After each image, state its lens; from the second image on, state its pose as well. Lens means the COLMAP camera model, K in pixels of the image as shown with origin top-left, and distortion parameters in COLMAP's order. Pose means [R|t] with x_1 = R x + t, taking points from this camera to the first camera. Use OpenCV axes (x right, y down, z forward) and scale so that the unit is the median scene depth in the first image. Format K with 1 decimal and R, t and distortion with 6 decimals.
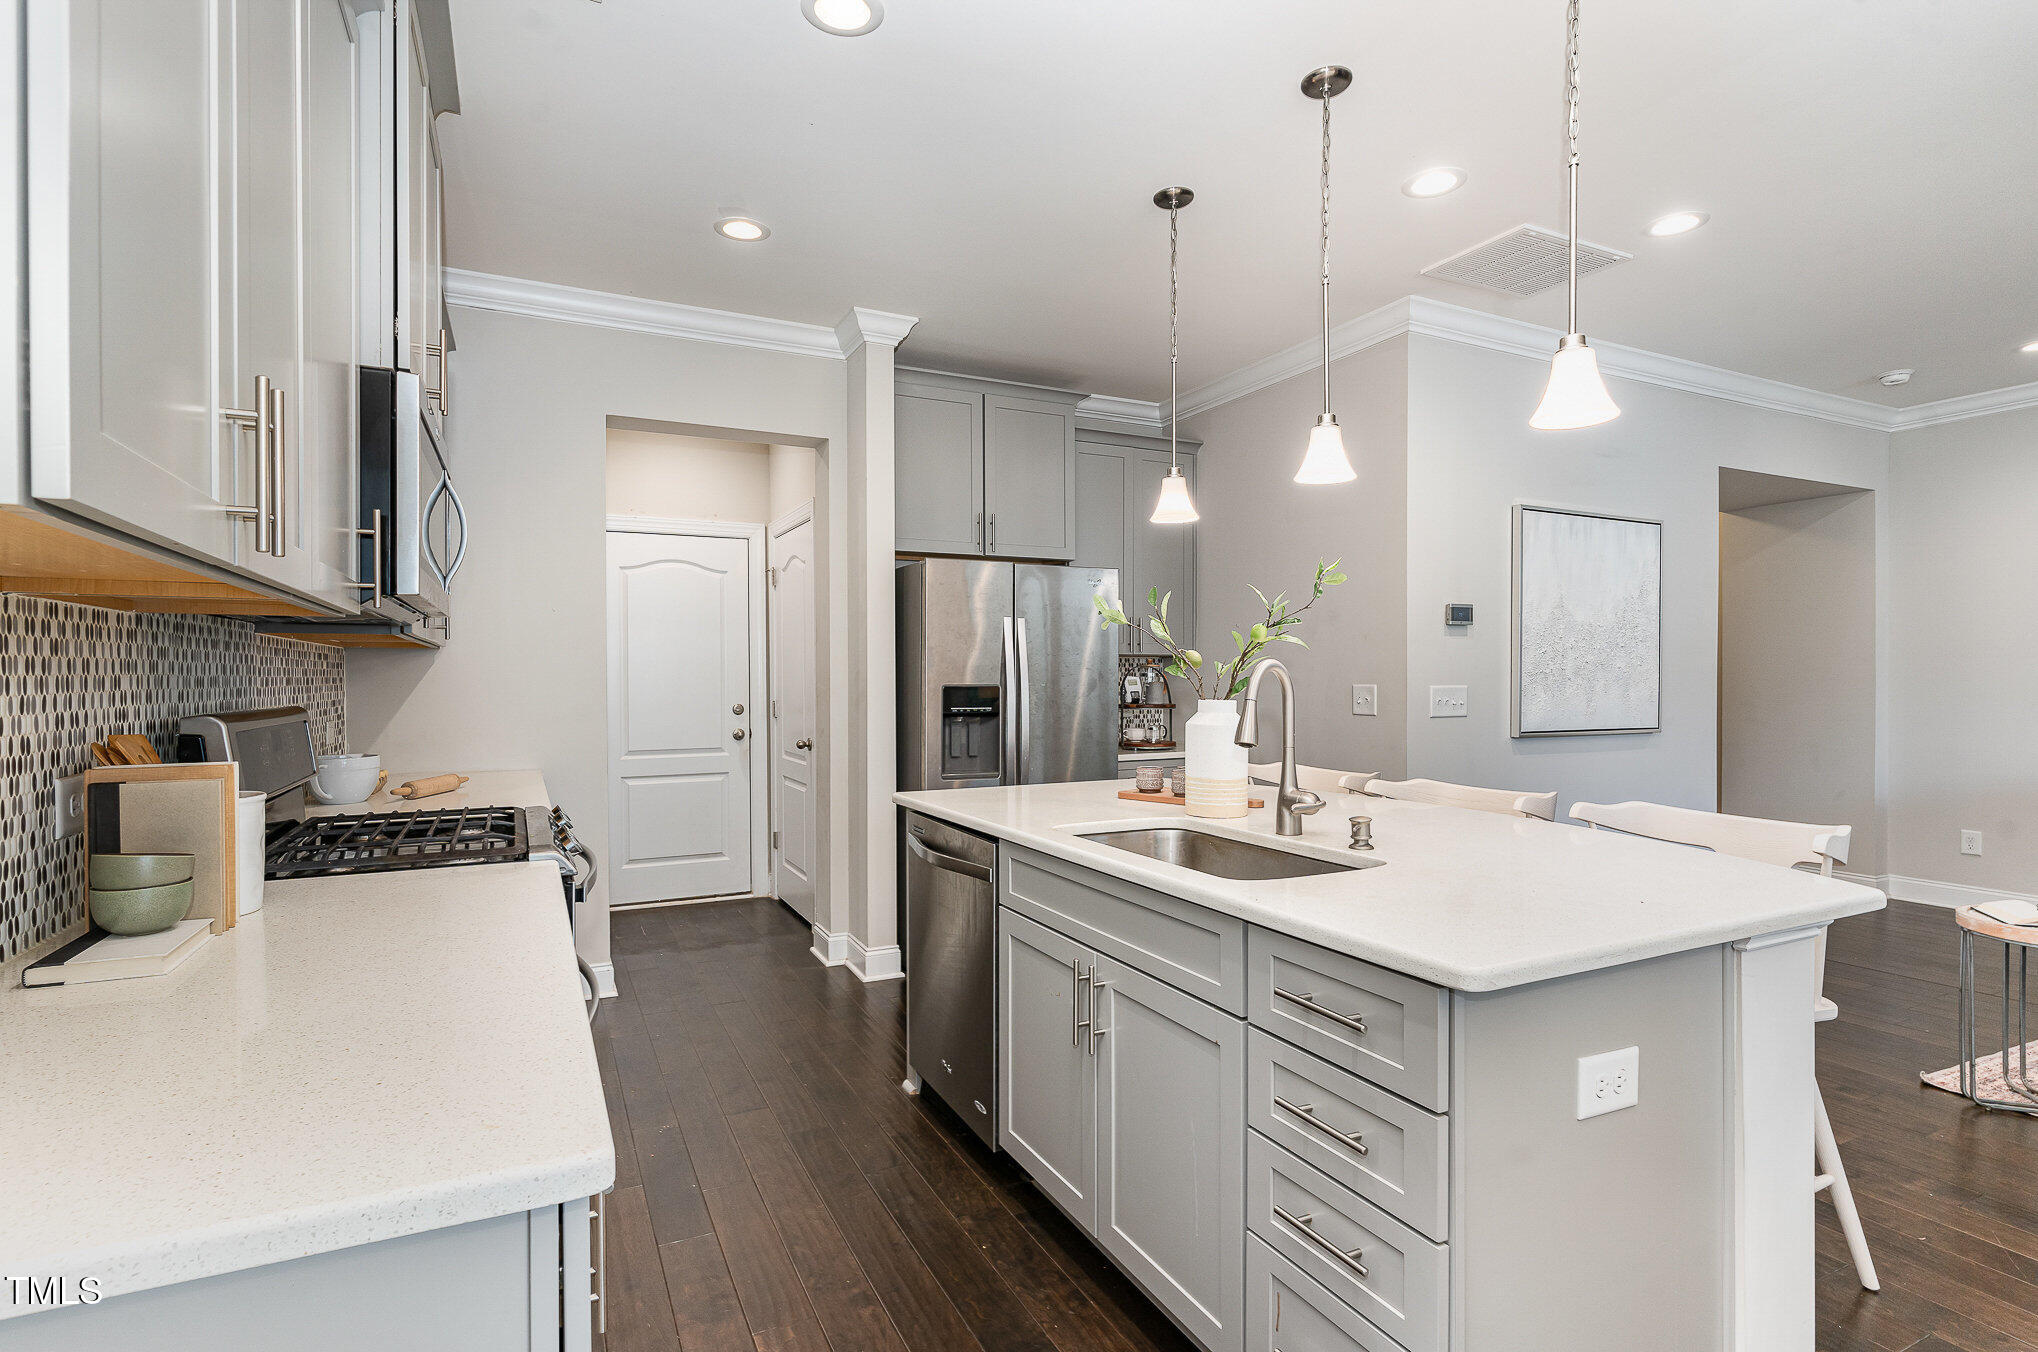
lens RADIAL K [[989.5, 0, 1014.2], [0, 989.5, 681.2], [0, 0, 1]] dist [0.004703, -0.003294]
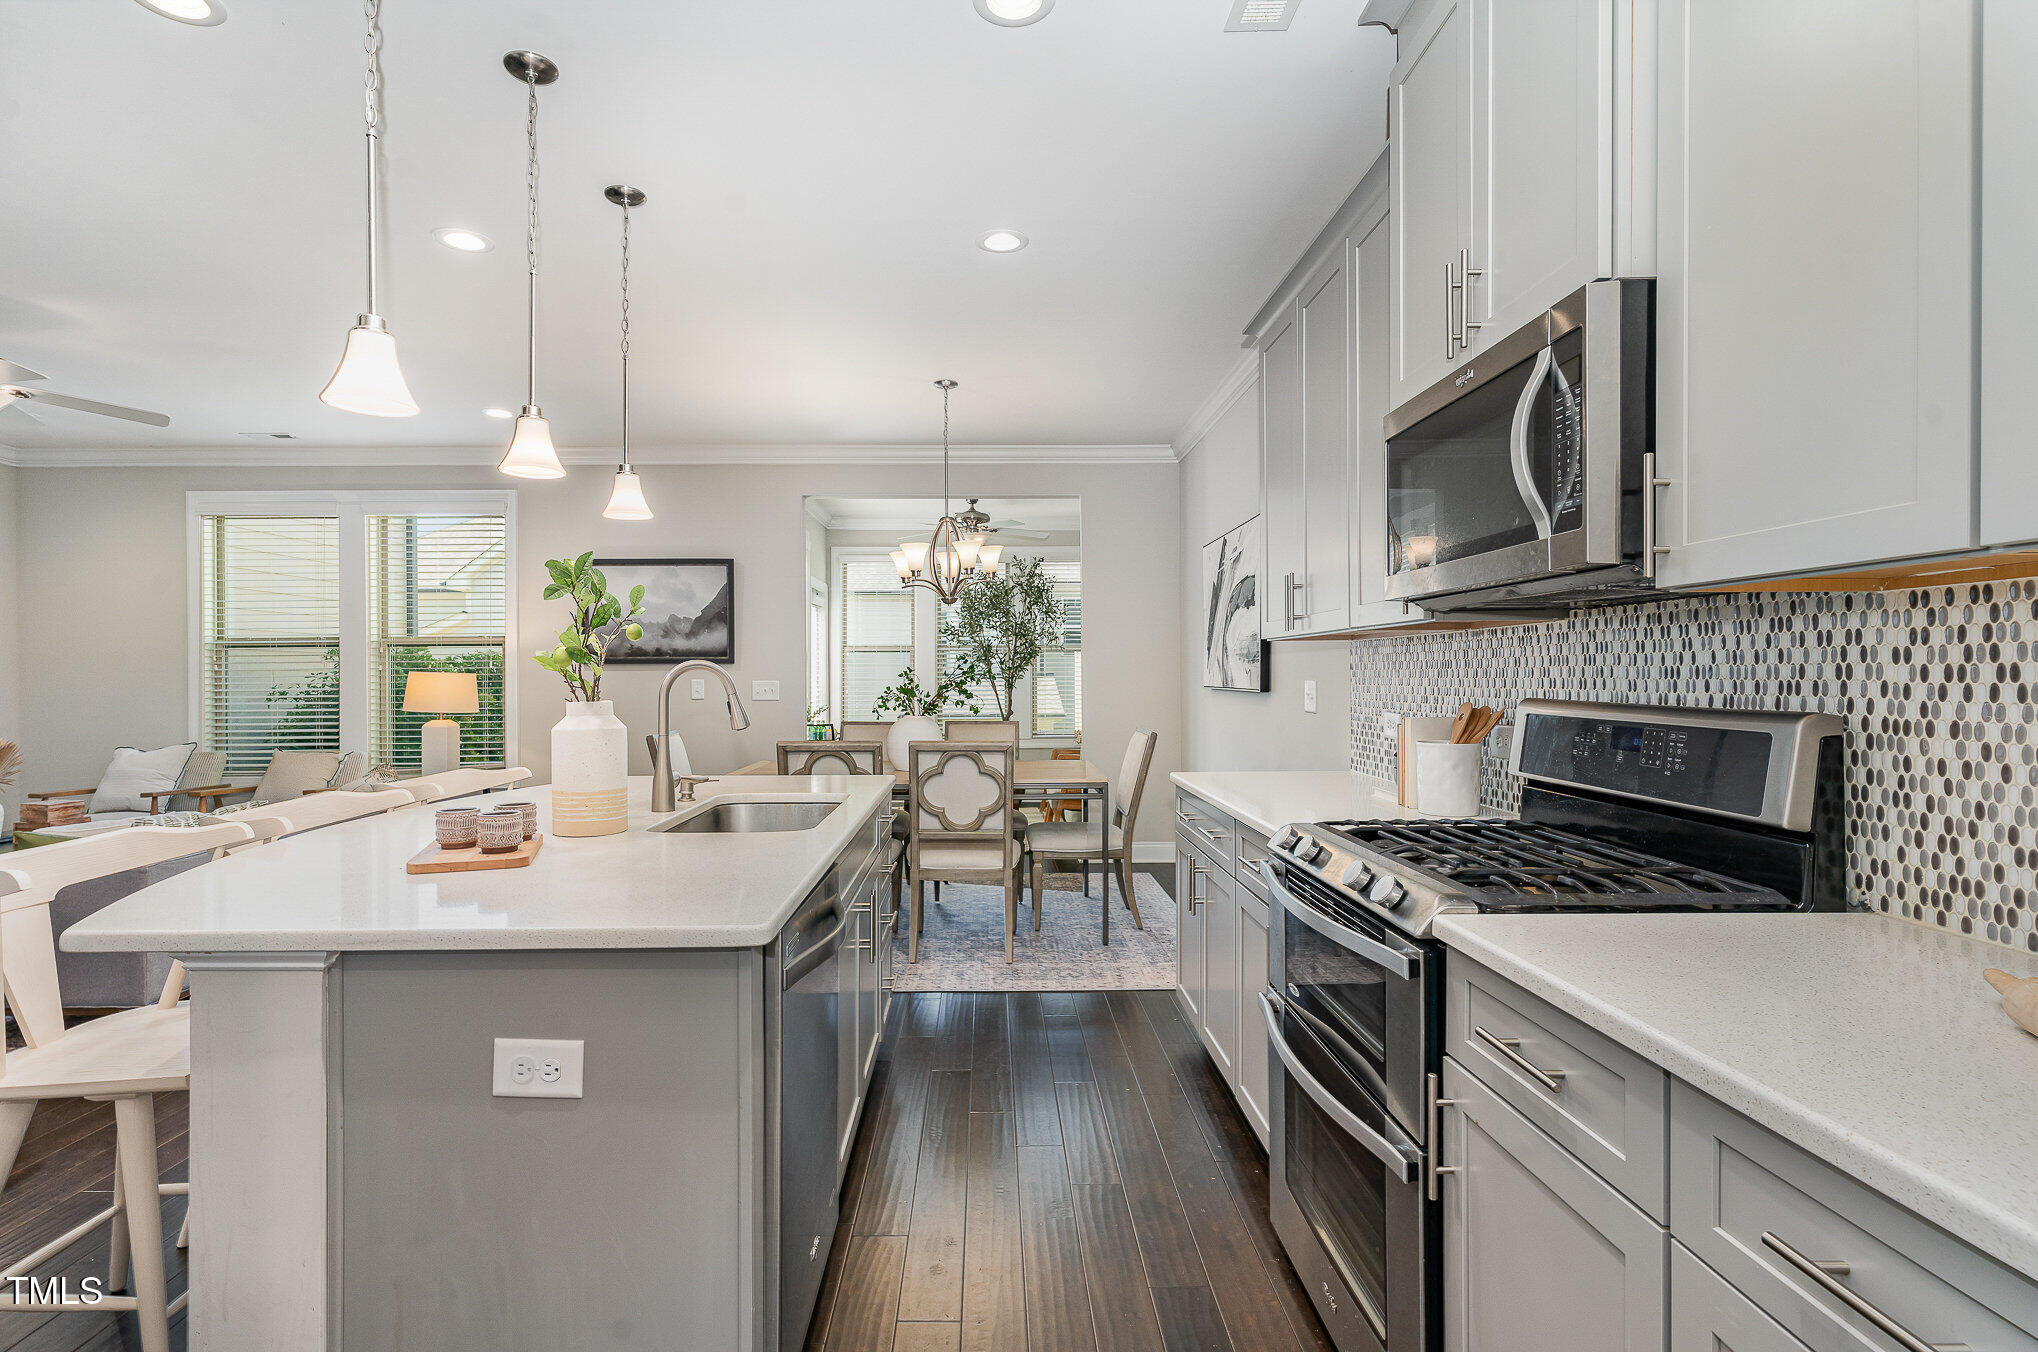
lens RADIAL K [[989.5, 0, 1003.9], [0, 989.5, 674.6], [0, 0, 1]] dist [0.004703, -0.003294]
pose [[-0.904871, 0.007149, 0.425626, -0.309006], [0.009632, 0.999947, 0.003682, -0.003172], [-0.425577, 0.007432, -0.904891, 0.974229]]
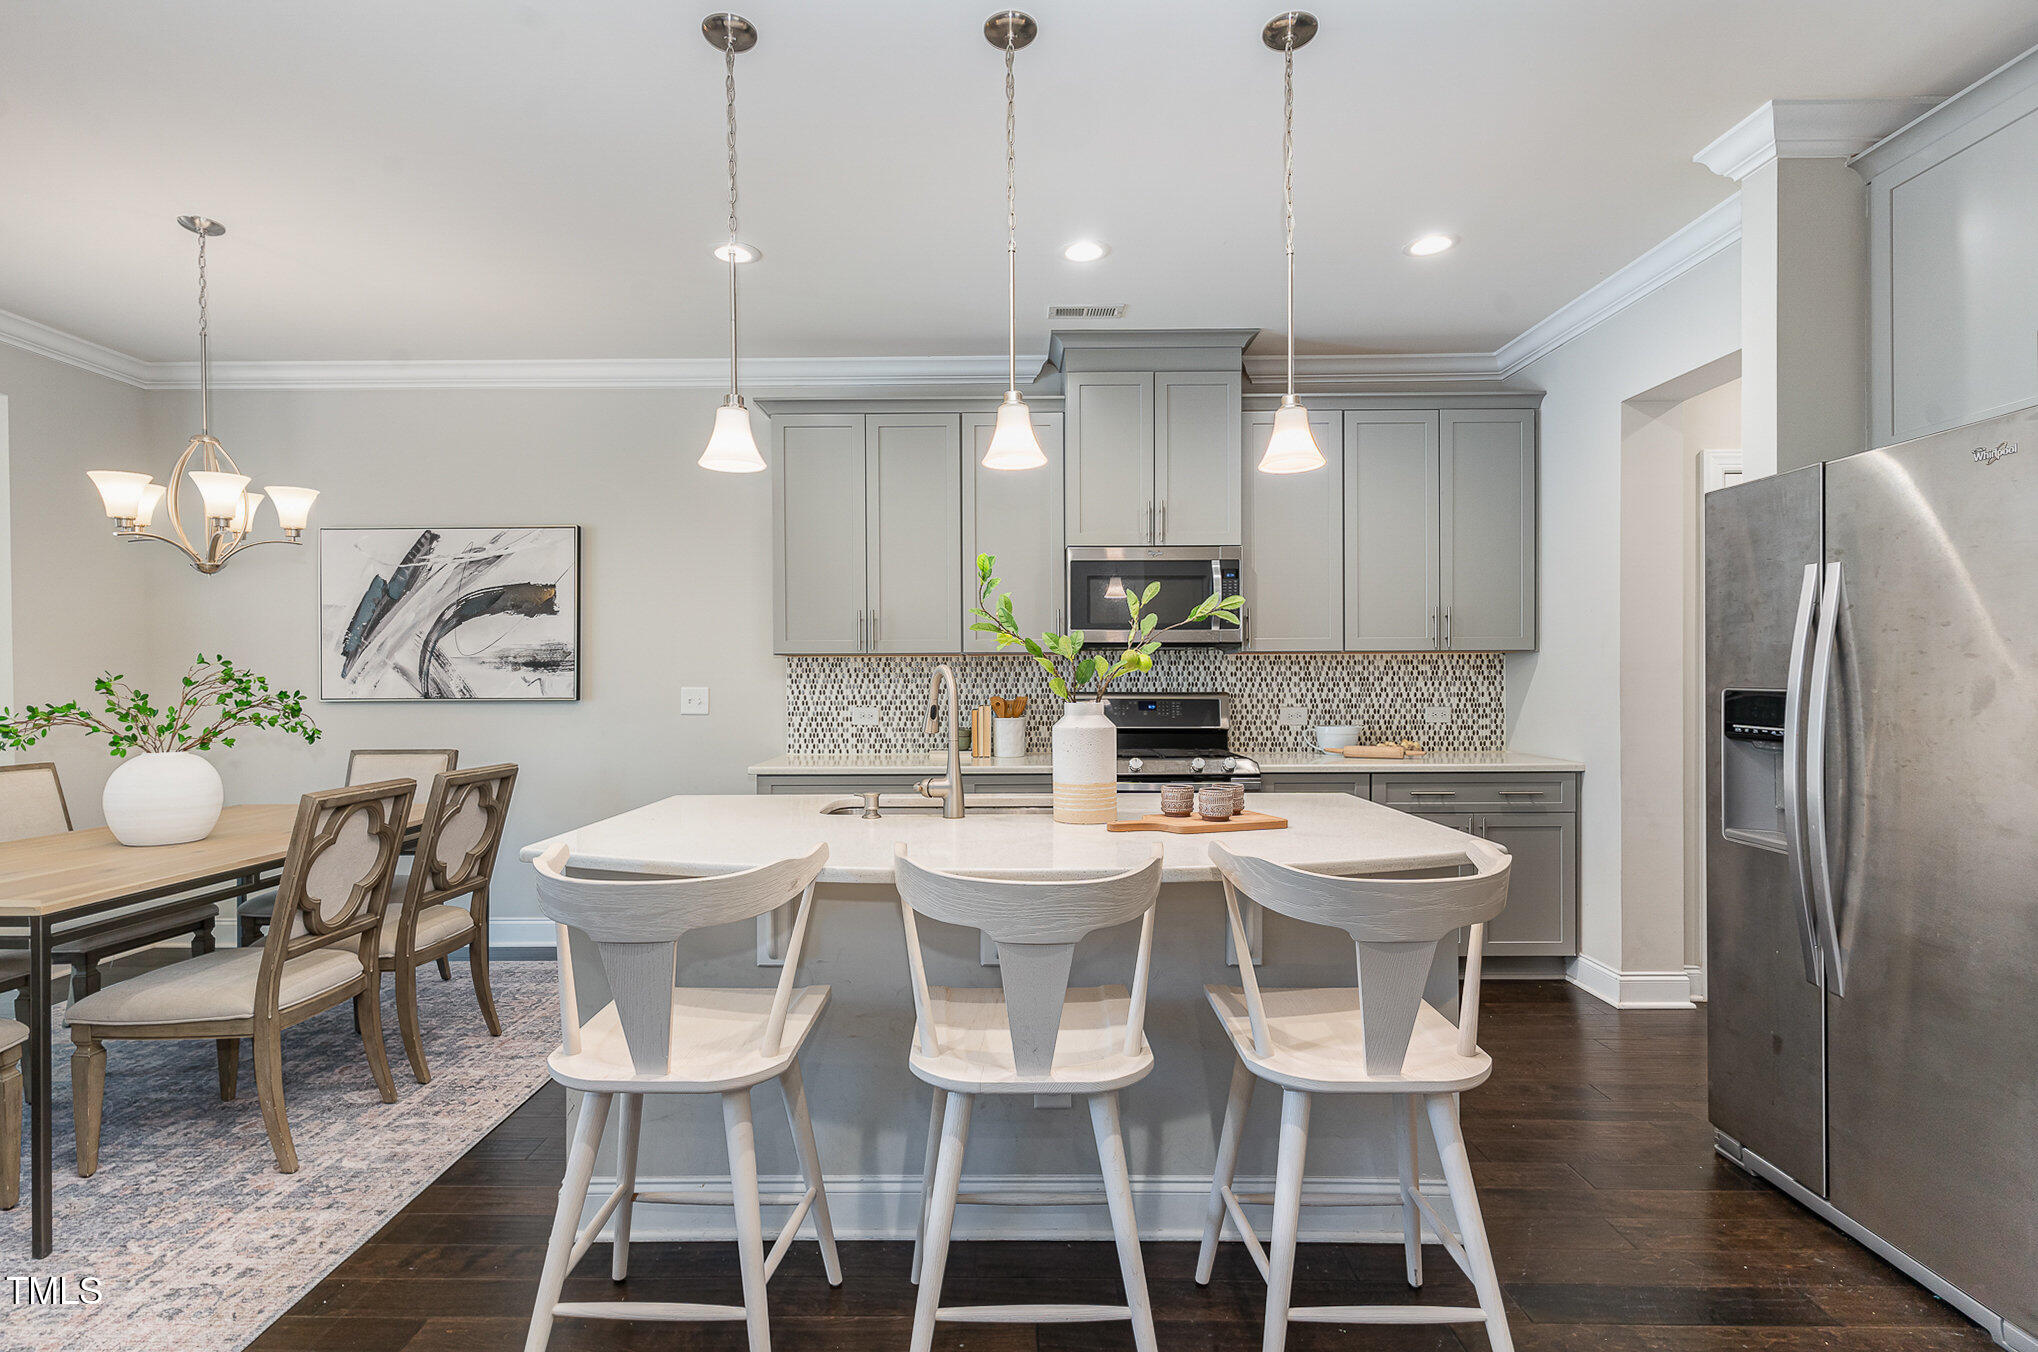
lens RADIAL K [[989.5, 0, 997.1], [0, 989.5, 683.7], [0, 0, 1]] dist [0.004703, -0.003294]
pose [[-0.441906, 0.008942, -0.897017, 0.664098], [0.002556, 0.999959, 0.008709, -0.005176], [0.897058, 0.001556, -0.441910, 0.799492]]
